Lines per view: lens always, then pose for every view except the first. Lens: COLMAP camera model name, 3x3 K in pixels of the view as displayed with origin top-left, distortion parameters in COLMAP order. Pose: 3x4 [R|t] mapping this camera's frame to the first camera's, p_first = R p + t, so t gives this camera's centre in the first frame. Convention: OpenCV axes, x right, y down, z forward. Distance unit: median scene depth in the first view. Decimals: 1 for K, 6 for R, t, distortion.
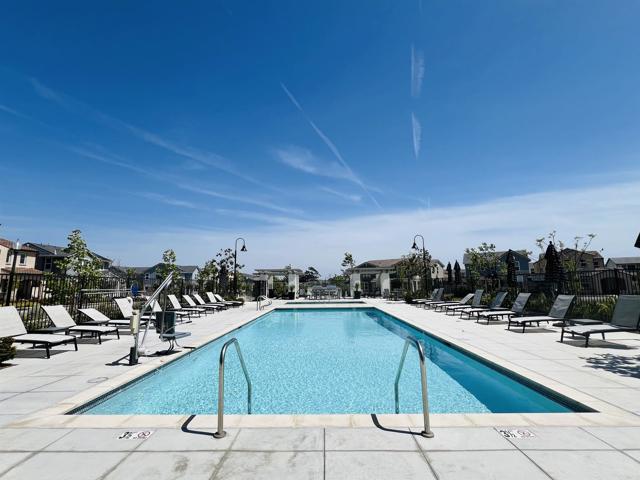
lens RADIAL K [[299.6, 0, 312.5], [0, 299.6, 238.5], [0, 0, 1]] dist [-0.002776, -0.000375]
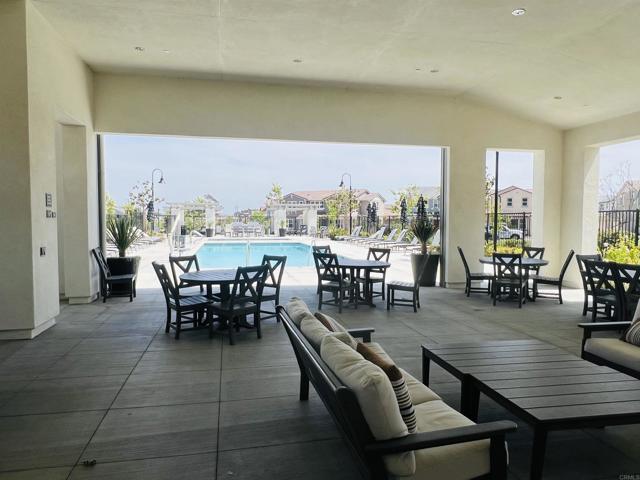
lens RADIAL K [[464.0, 0, 320.0], [0, 464.0, 240.0], [0, 0, 1]] dist [0.004628, -0.000165]
pose [[0.970609, 0.004865, 0.240612, -0.082597], [-0.050751, 0.981450, 0.184880, -0.060896], [-0.235249, -0.191658, 0.952851, -0.401073]]
